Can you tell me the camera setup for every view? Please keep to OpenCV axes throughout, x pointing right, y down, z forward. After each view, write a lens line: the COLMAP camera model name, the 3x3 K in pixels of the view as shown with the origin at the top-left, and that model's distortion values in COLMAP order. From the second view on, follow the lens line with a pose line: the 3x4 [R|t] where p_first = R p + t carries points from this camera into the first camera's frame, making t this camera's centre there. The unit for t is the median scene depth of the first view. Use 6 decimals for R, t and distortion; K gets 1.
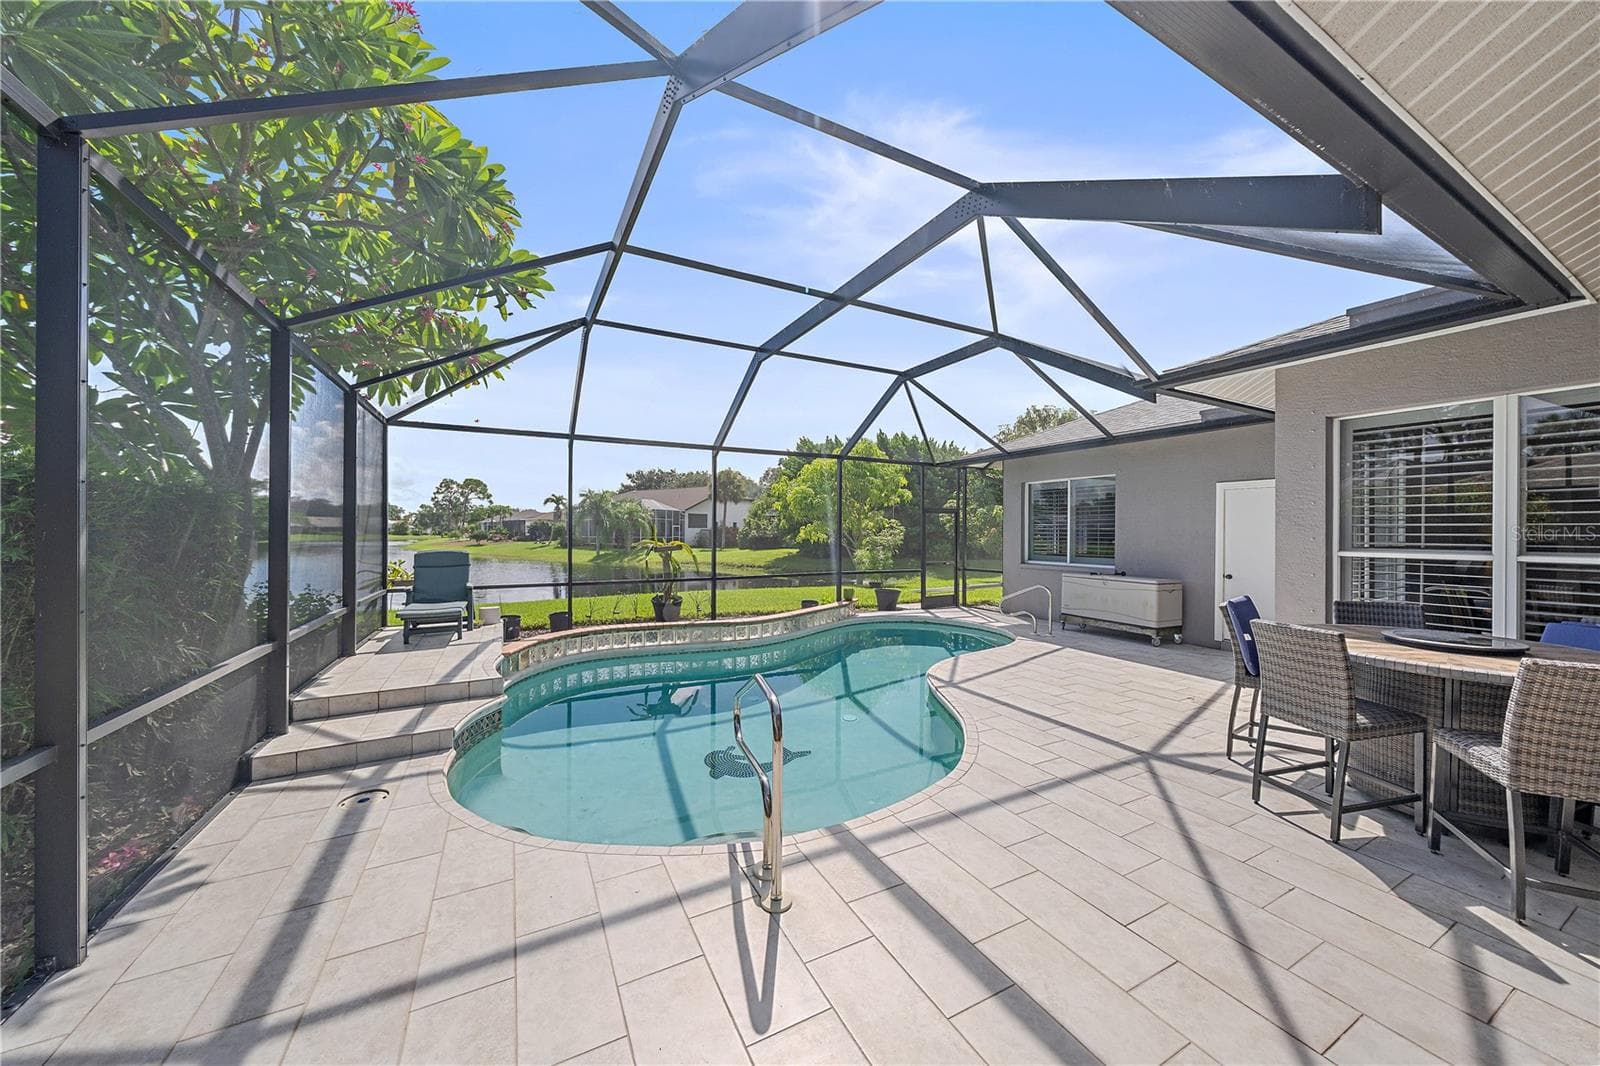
lens RADIAL K [[548.8, 0, 797.2], [0, 548.8, 533.0], [0, 0, 1]] dist [0.000215, 0.001094]
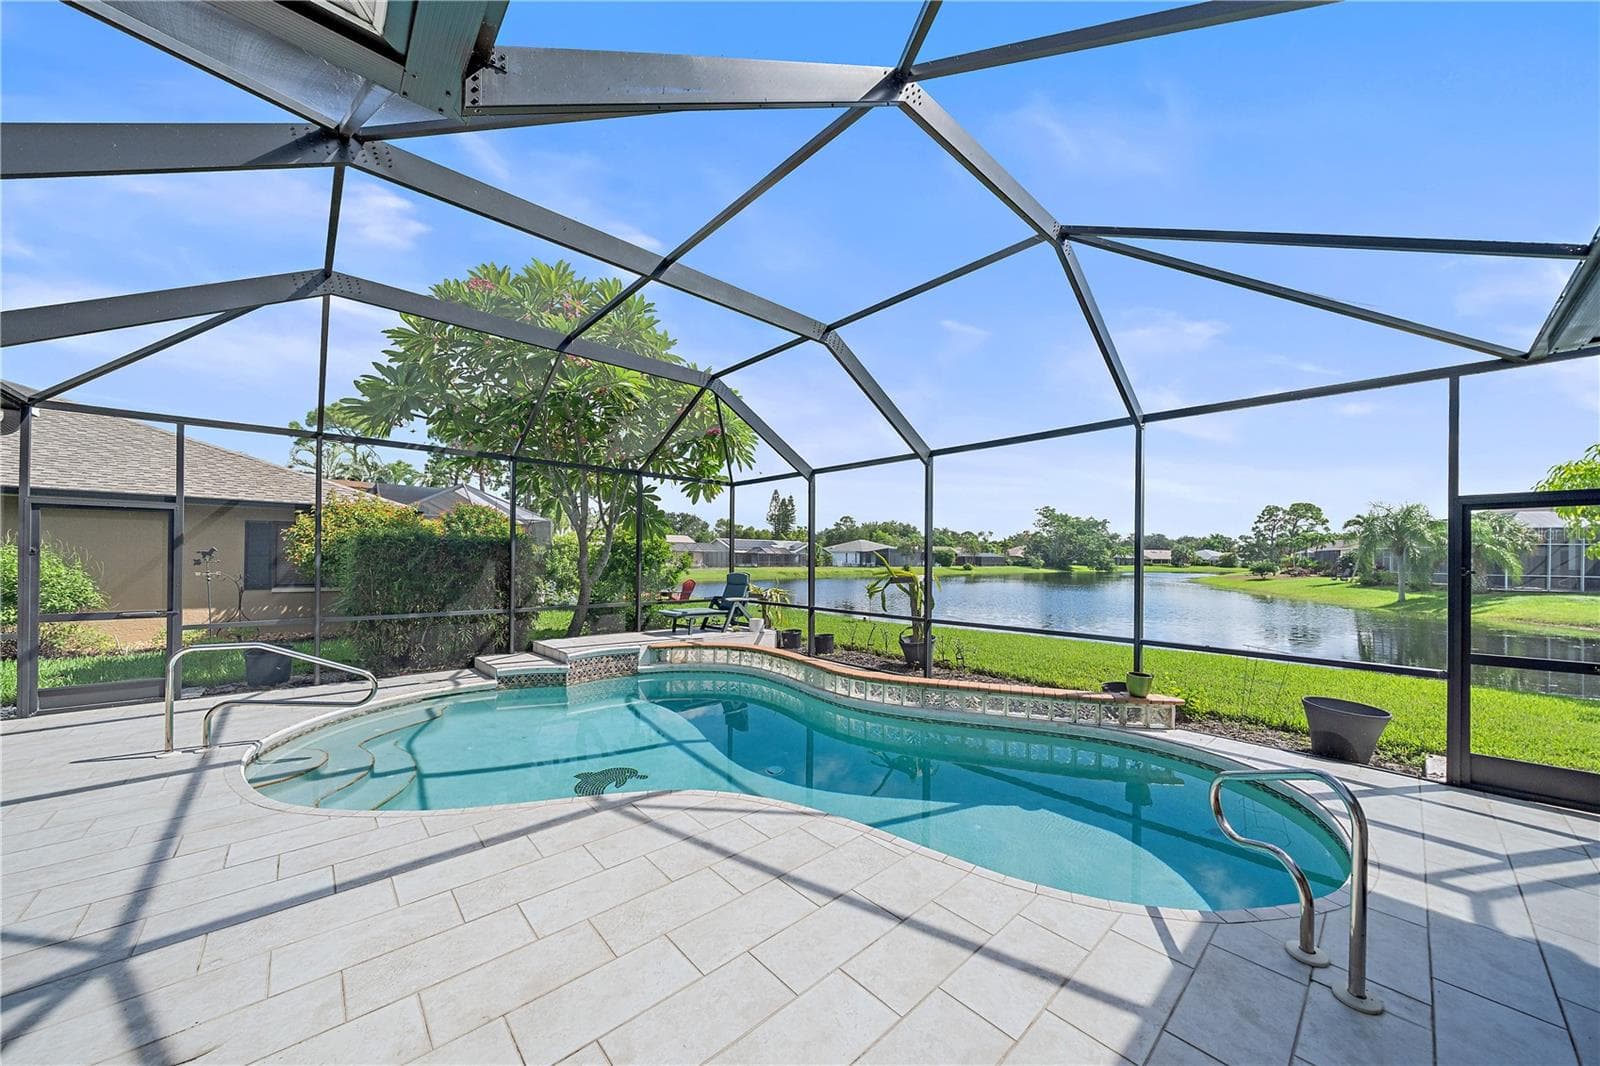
lens RADIAL K [[548.8, 0, 804.7], [0, 548.8, 547.7], [0, 0, 1]] dist [0.000215, 0.001094]
pose [[0.263846, -0.020191, -0.964353, 0.747634], [-0.010447, 0.999662, -0.023789, 0.000383], [0.964508, 0.016351, 0.263546, 0.846916]]
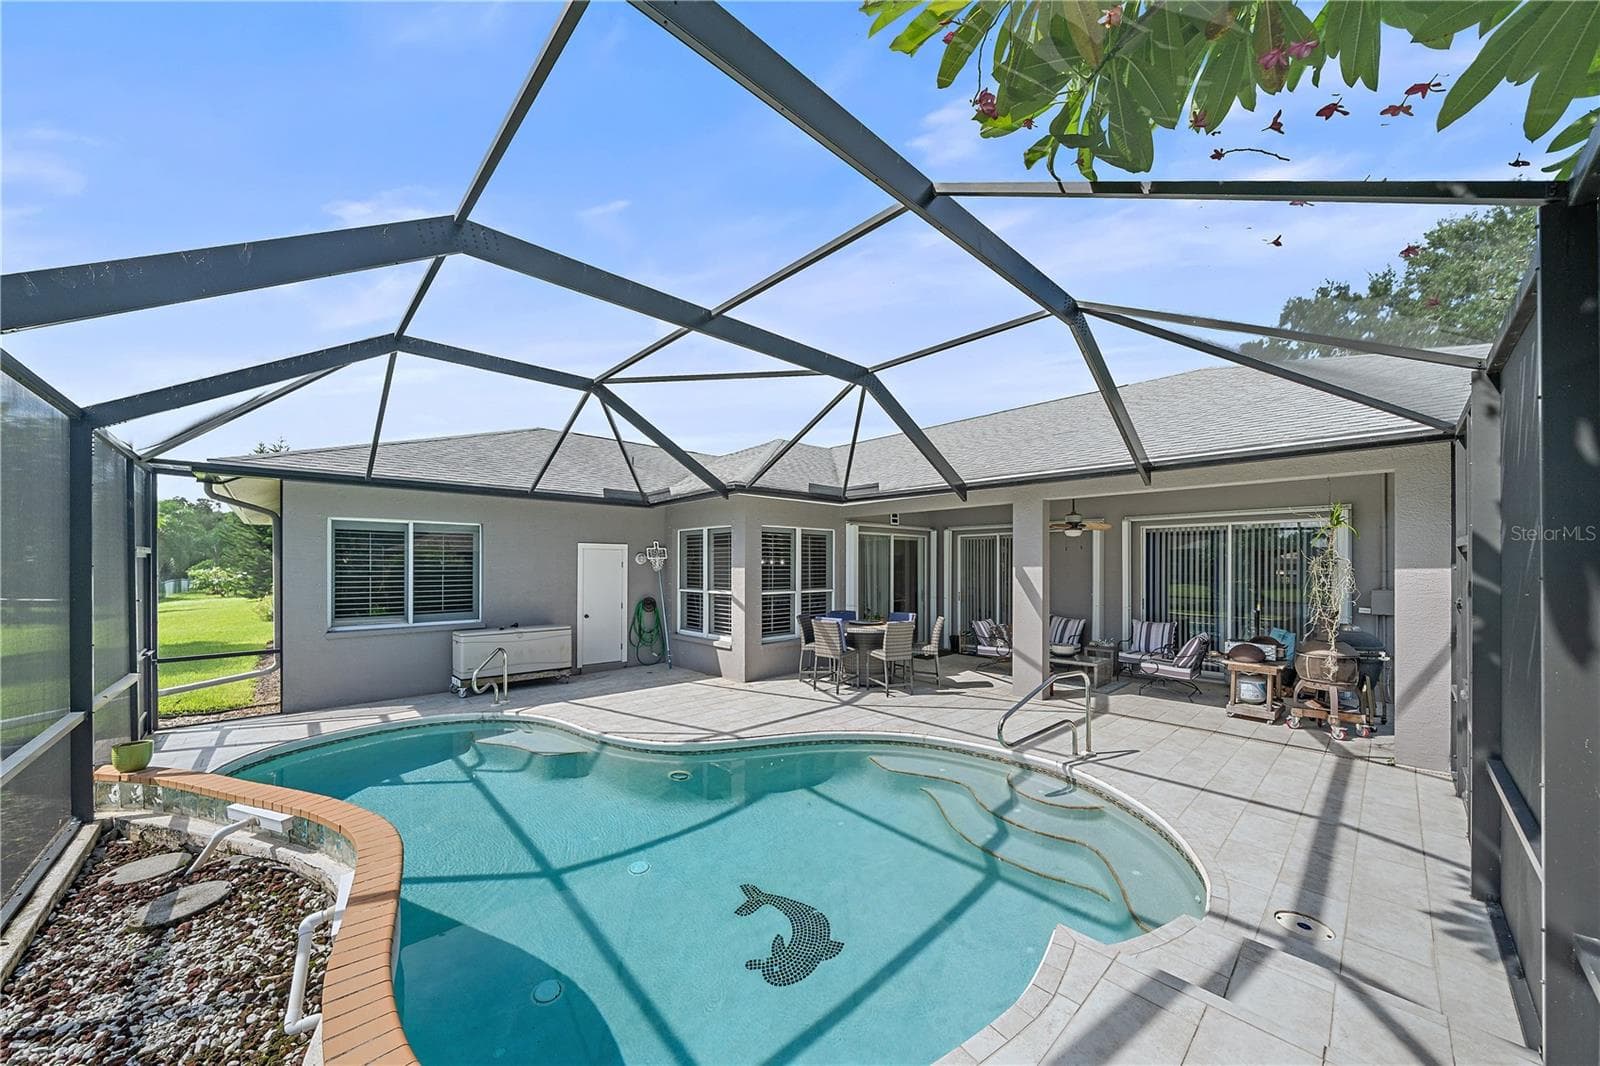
lens RADIAL K [[548.8, 0, 818.4], [0, 548.8, 559.5], [0, 0, 1]] dist [0.000215, 0.001094]
pose [[-0.272368, 0.007134, 0.962167, -0.630581], [0.004502, 0.999971, -0.006140, -0.045338], [-0.962183, 0.002659, -0.272392, 0.874293]]
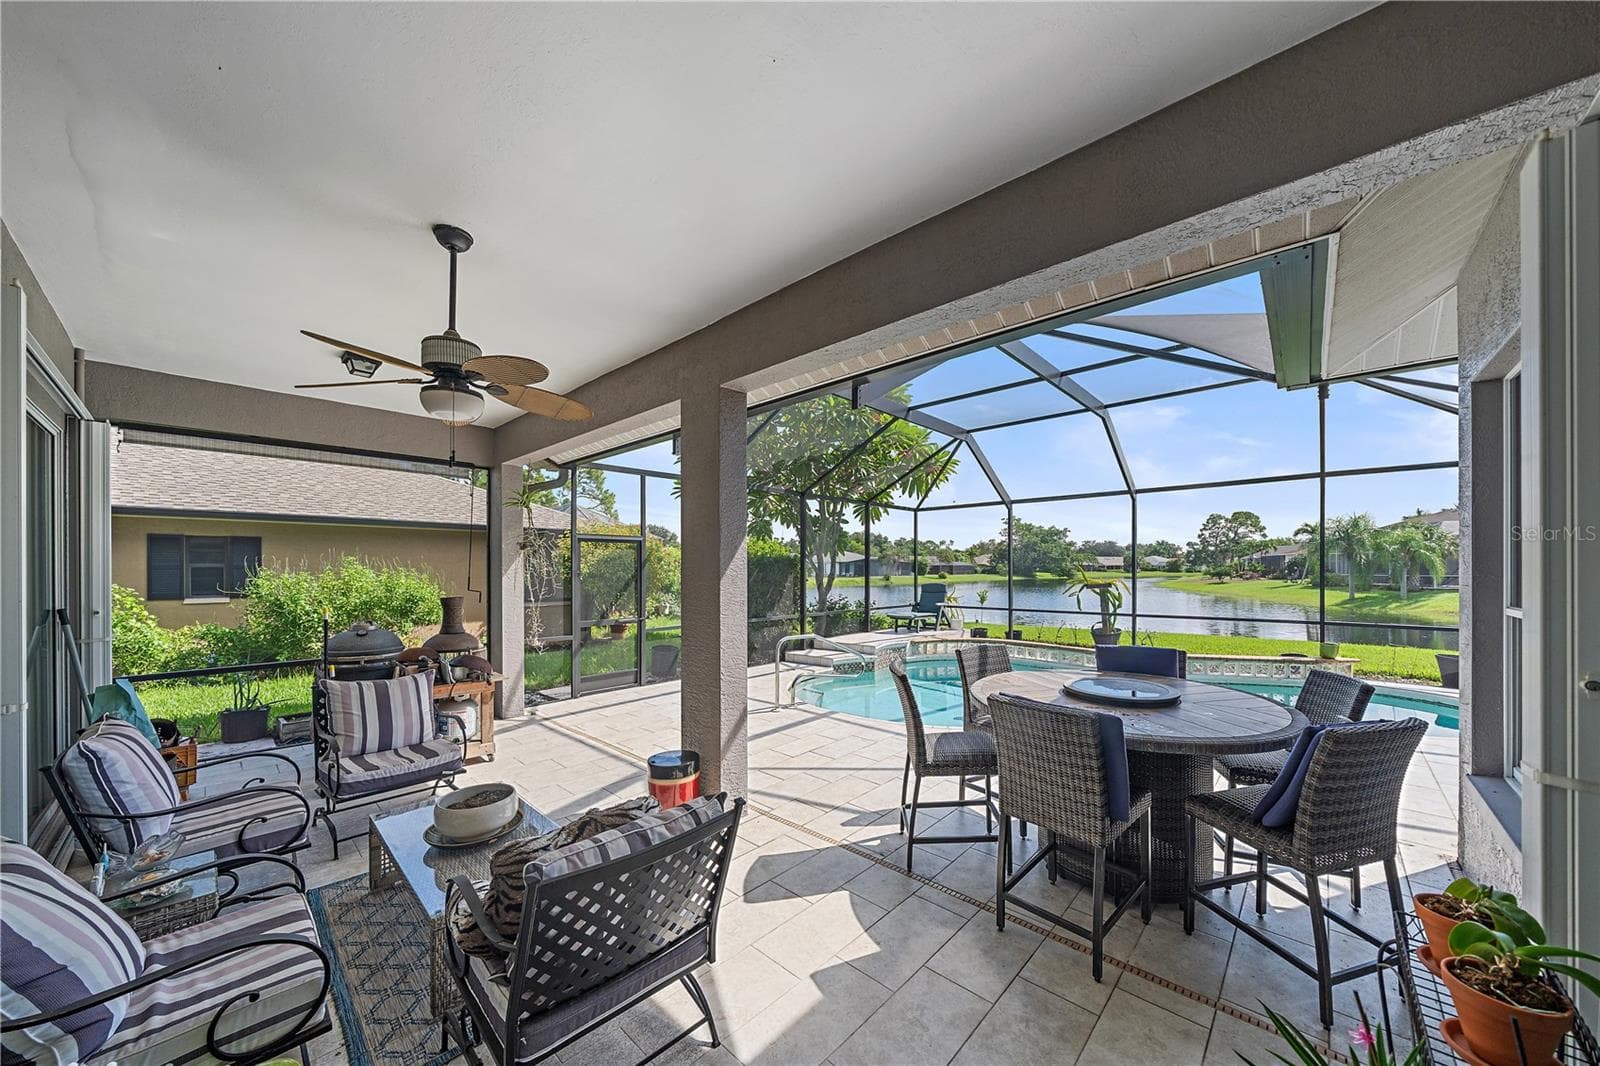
lens RADIAL K [[548.8, 0, 811.4], [0, 548.8, 573.9], [0, 0, 1]] dist [0.000215, 0.001094]
pose [[0.341009, 0.003637, -0.940053, 0.841916], [0.003013, 0.999983, 0.004962, -0.005395], [0.940055, -0.004524, 0.340992, 0.078731]]
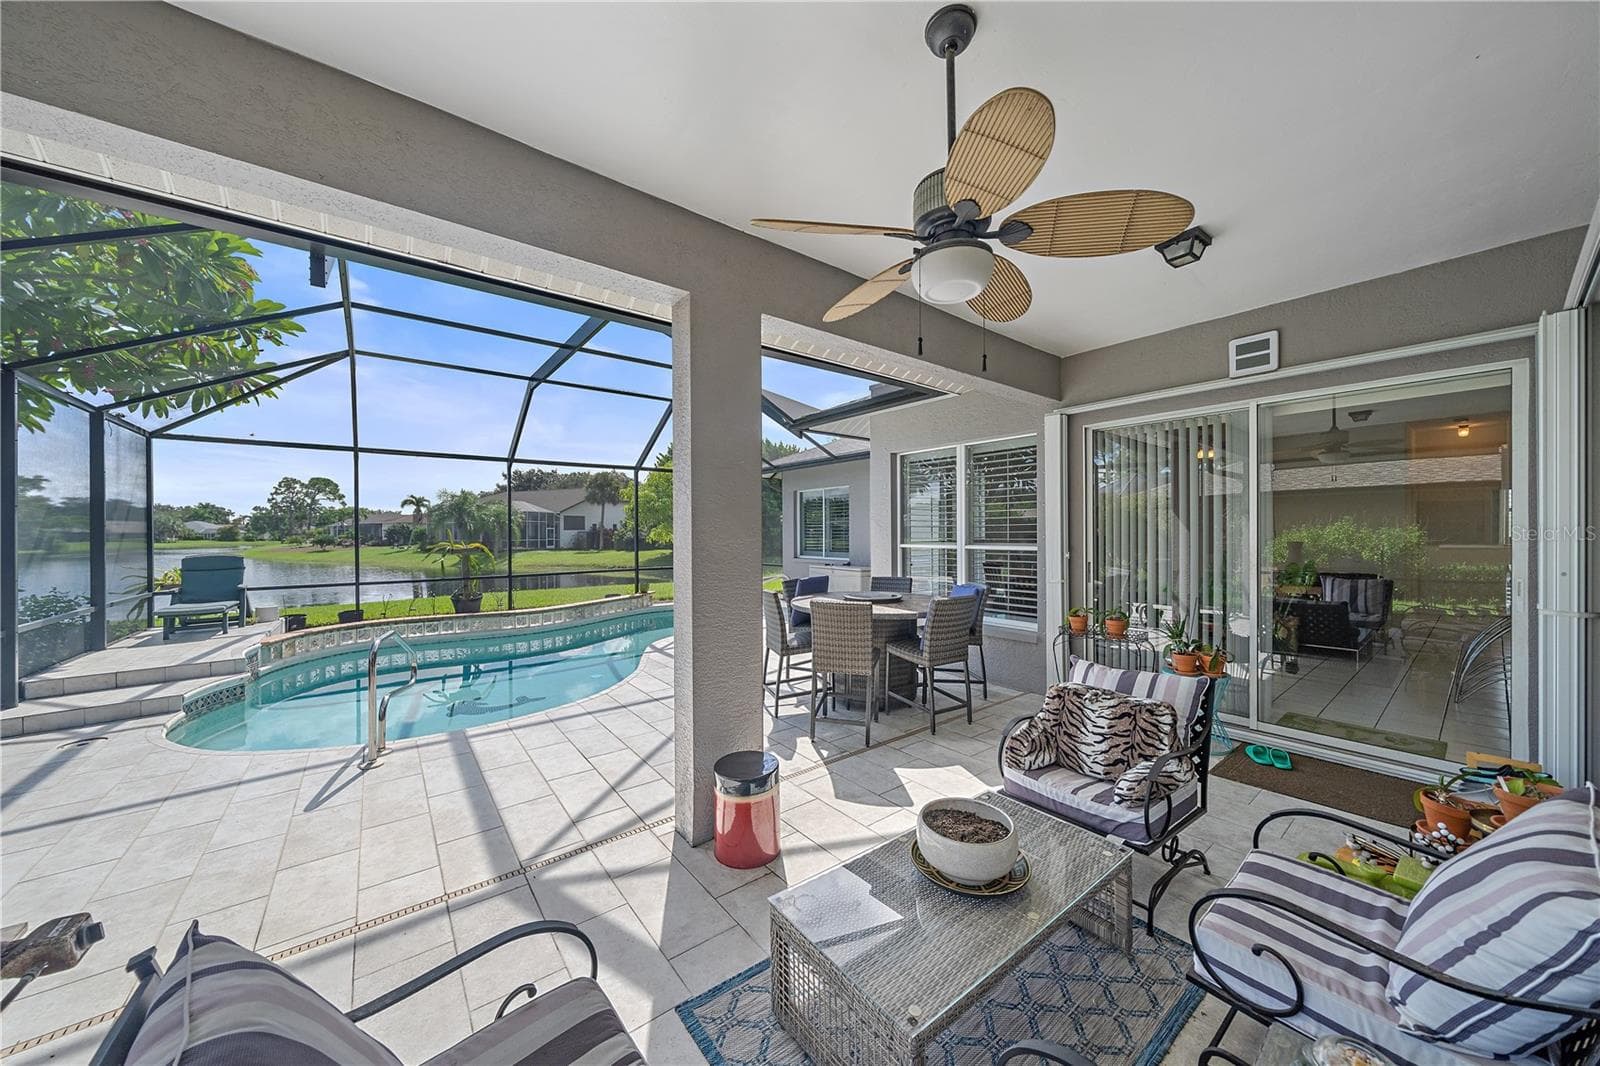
lens RADIAL K [[548.8, 0, 789.7], [0, 548.8, 529.8], [0, 0, 1]] dist [0.000215, 0.001094]
pose [[0.985751, -0.008388, 0.168002, 0.295710], [0.009651, 0.999931, -0.006698, 0.001200], [-0.167934, 0.008224, 0.985764, -0.261690]]
